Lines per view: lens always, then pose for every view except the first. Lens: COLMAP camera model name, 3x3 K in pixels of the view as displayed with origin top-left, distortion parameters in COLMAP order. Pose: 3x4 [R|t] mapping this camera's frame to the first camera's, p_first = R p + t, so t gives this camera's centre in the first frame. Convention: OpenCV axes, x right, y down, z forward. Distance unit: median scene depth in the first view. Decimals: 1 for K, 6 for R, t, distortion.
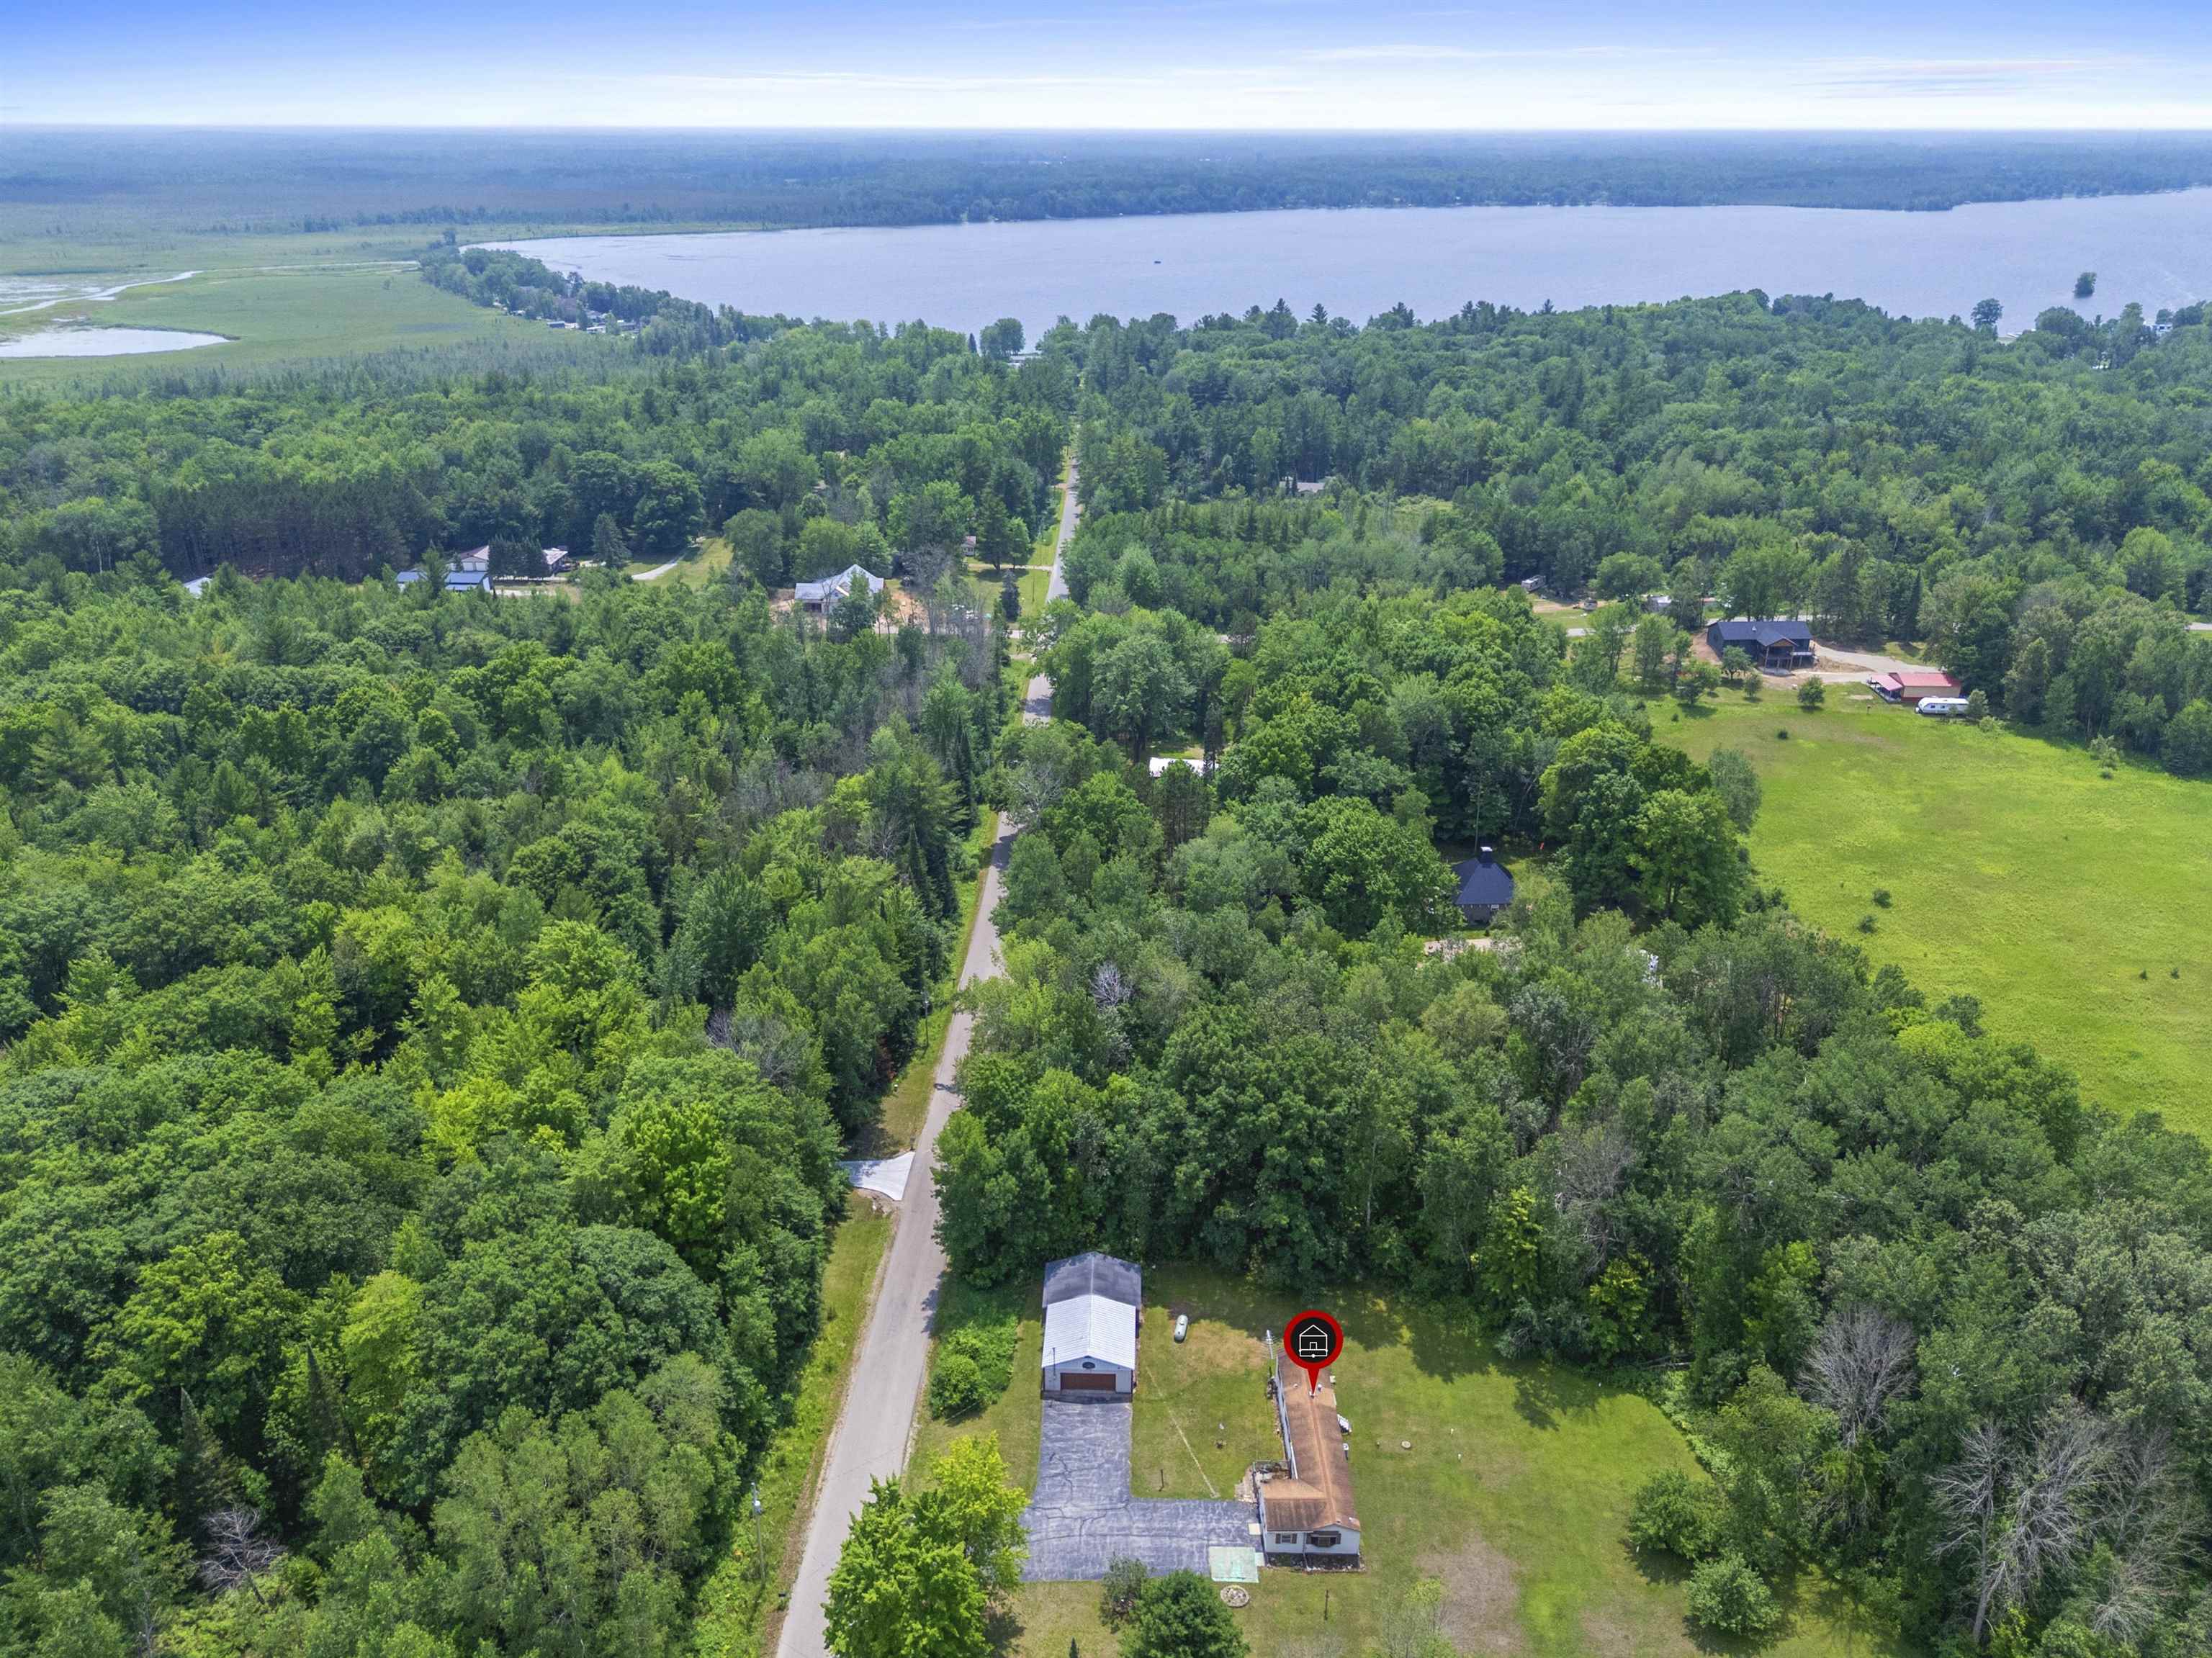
lens RADIAL K [[1636.3, 0, 1106.0], [0, 1636.3, 829.0], [0, 0, 1]] dist [0.052571, -0.044916]
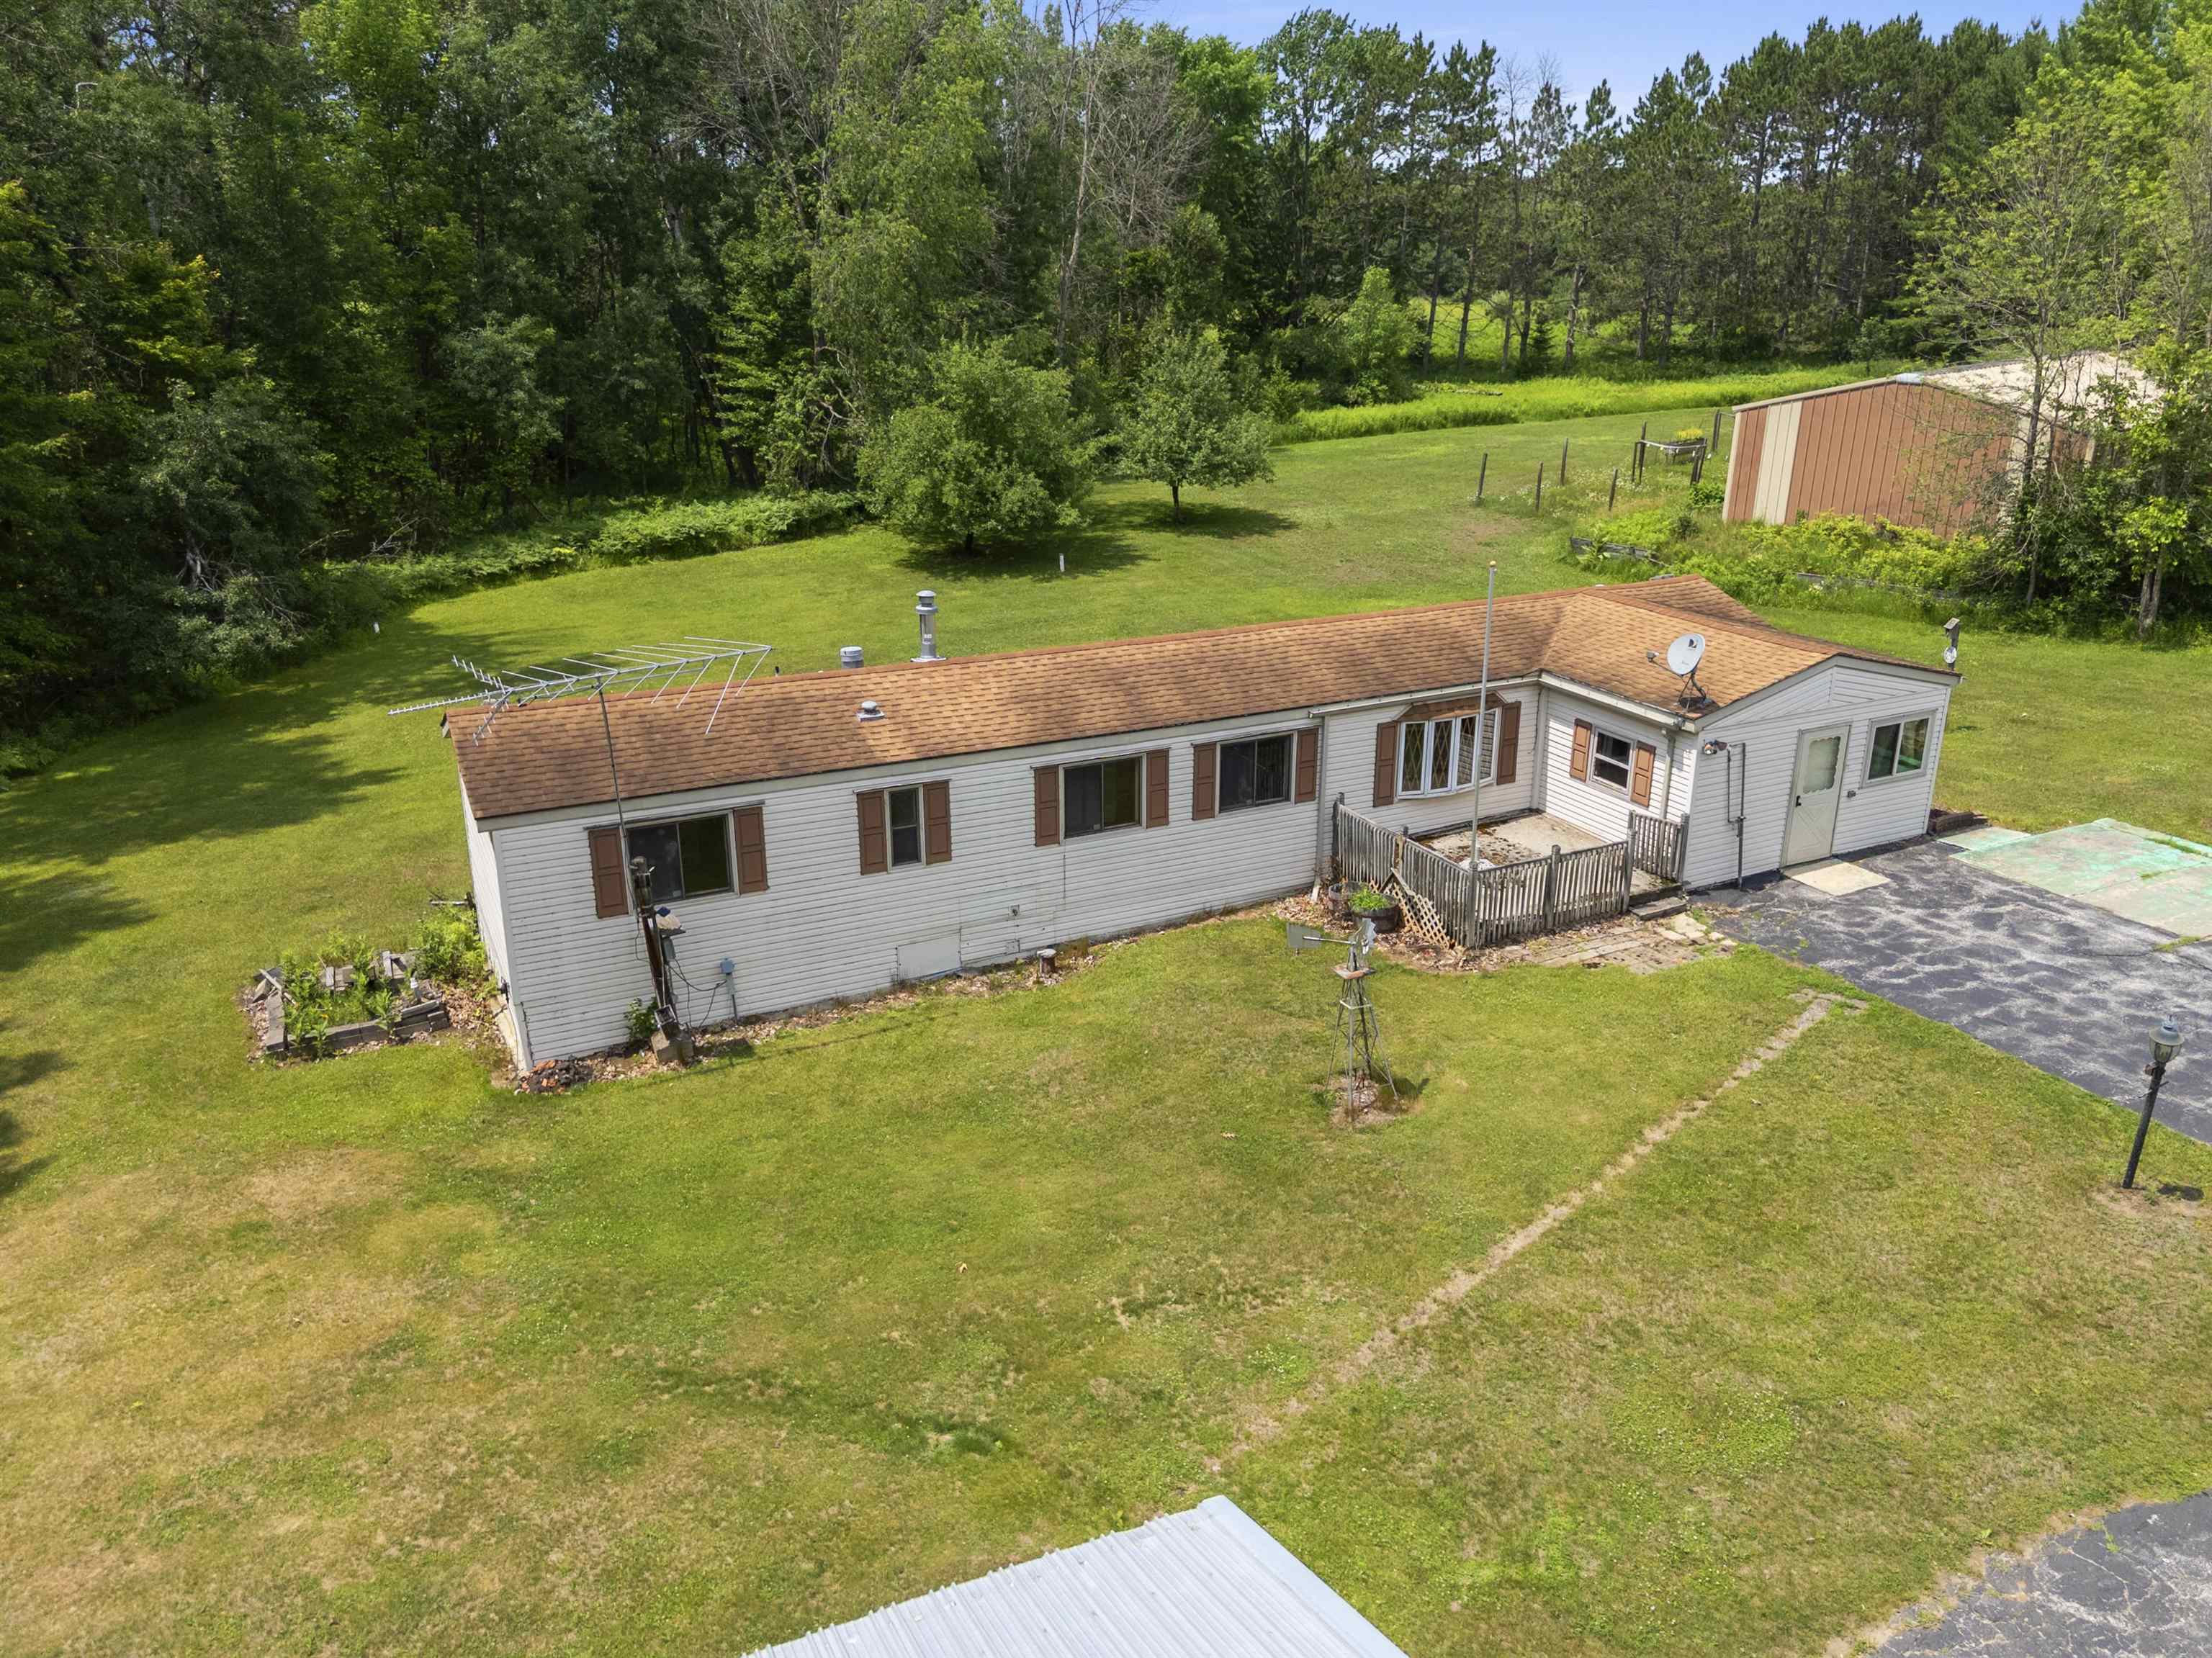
lens RADIAL K [[1636.3, 0, 1106.0], [0, 1636.3, 829.0], [0, 0, 1]] dist [0.052571, -0.044916]
pose [[-0.424785, -0.317222, 0.847896, -0.016041], [0.346762, 0.808151, 0.476076, 0.177044], [-0.836250, 0.496248, -0.233290, 0.641266]]
